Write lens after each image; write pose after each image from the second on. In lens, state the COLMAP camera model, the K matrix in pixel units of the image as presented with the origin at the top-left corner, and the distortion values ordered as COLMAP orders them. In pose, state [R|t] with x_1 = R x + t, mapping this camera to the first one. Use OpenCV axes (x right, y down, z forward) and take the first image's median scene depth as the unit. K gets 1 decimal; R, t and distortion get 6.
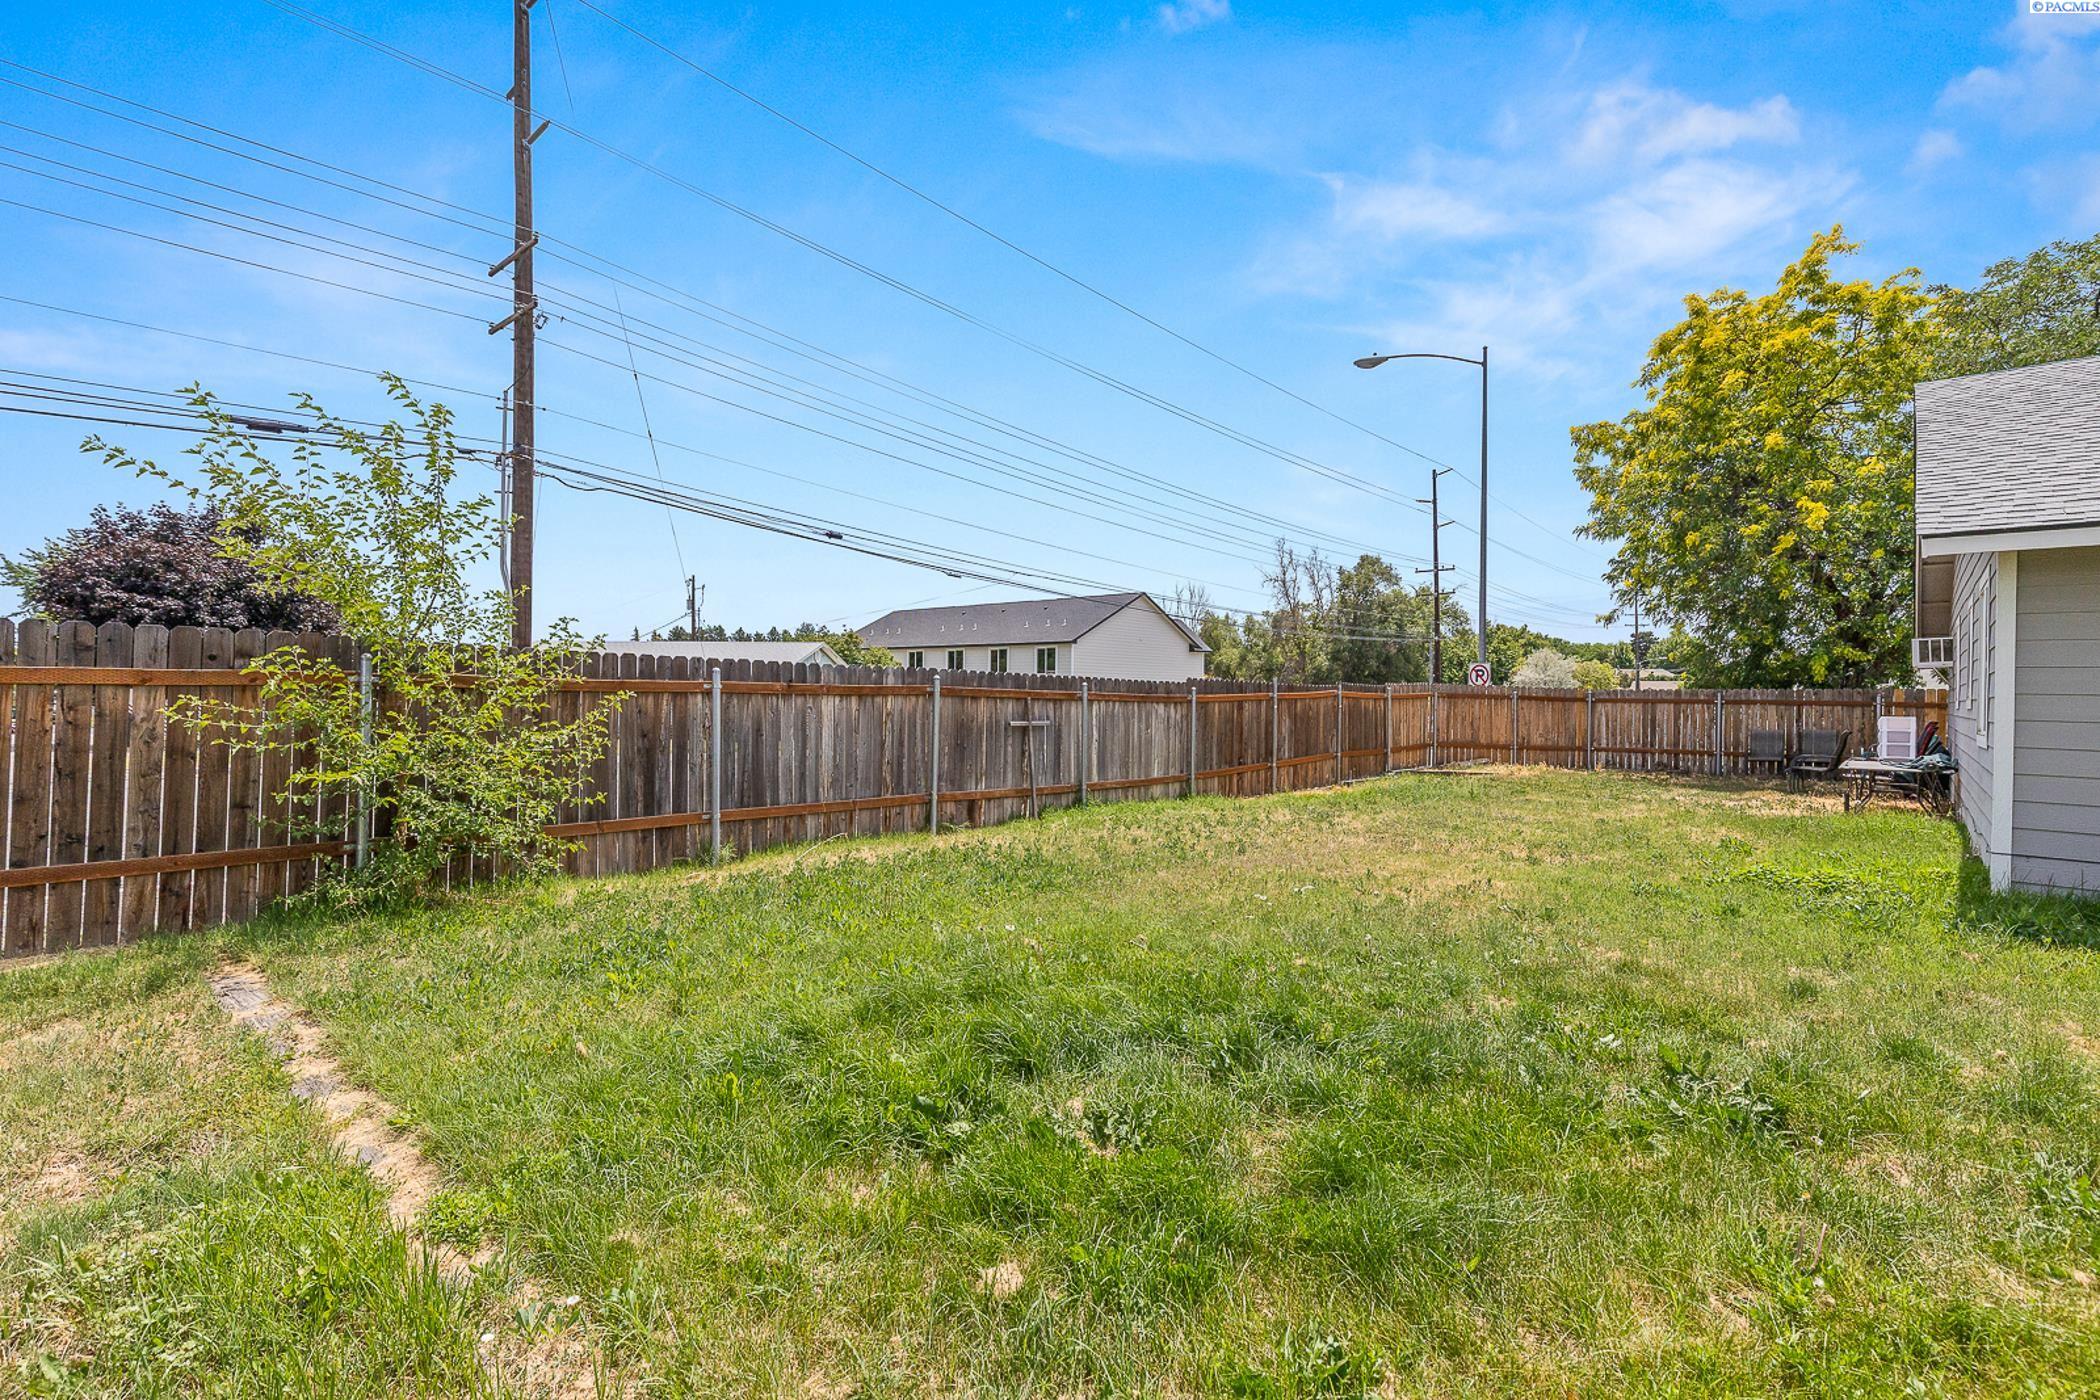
lens RADIAL K [[942.5, 0, 1050.0], [0, 942.5, 700.0], [0, 0, 1]] dist [0.001008, 0.000158]
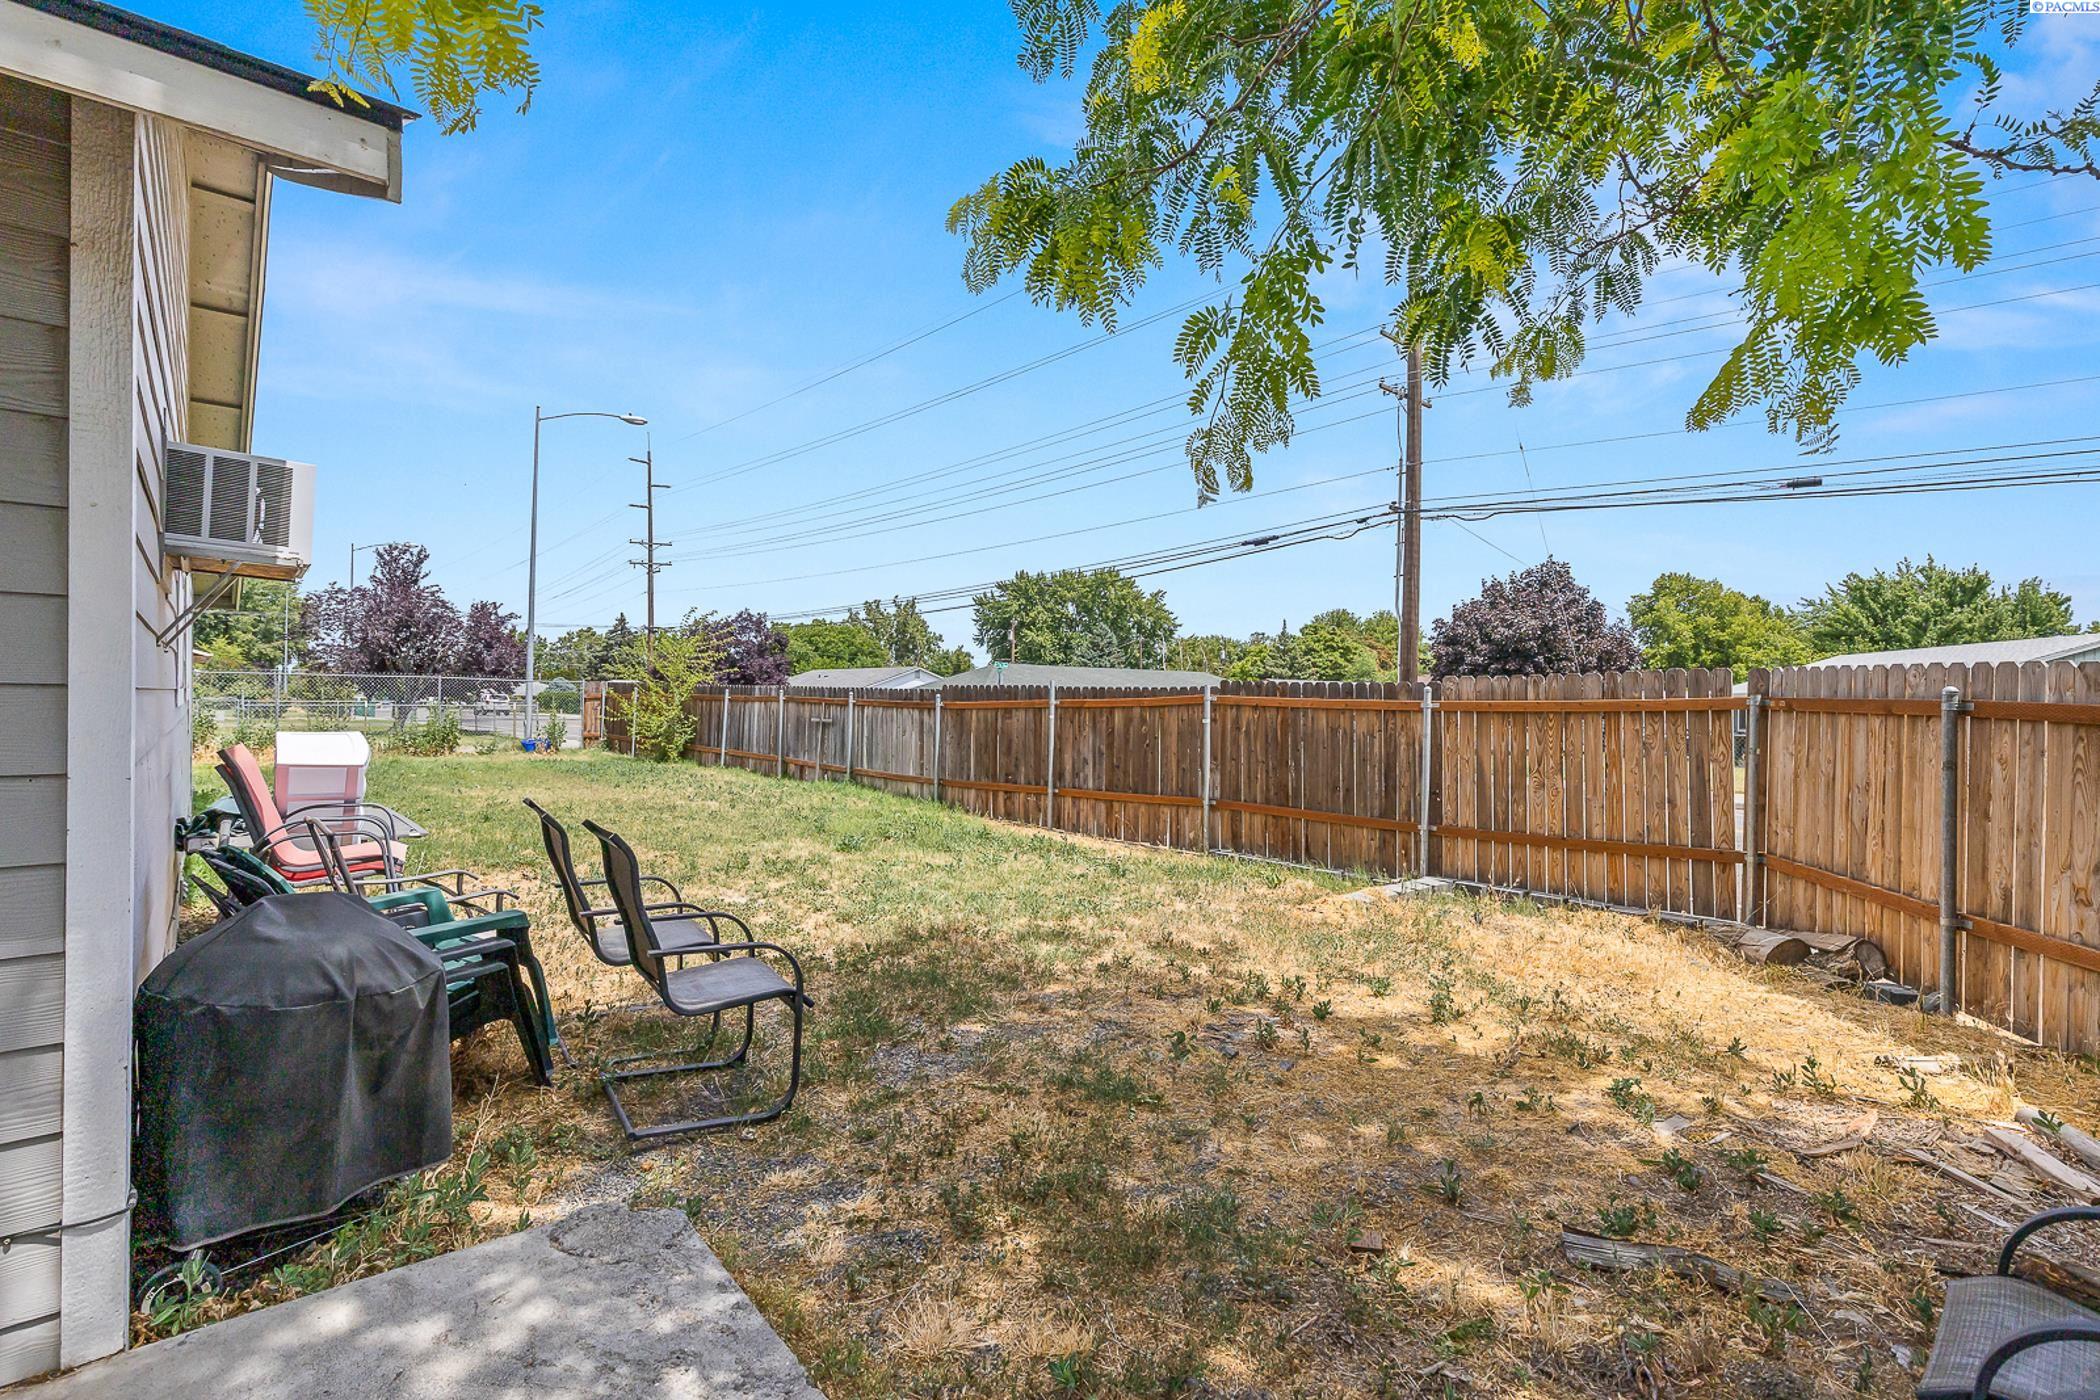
lens RADIAL K [[942.5, 0, 1050.0], [0, 942.5, 700.0], [0, 0, 1]] dist [0.001008, 0.000158]
pose [[-0.104356, -0.016989, -0.994395, 1.210181], [-0.020635, 0.999676, -0.014913, 0.007137], [0.994326, 0.018963, -0.104673, 1.296239]]
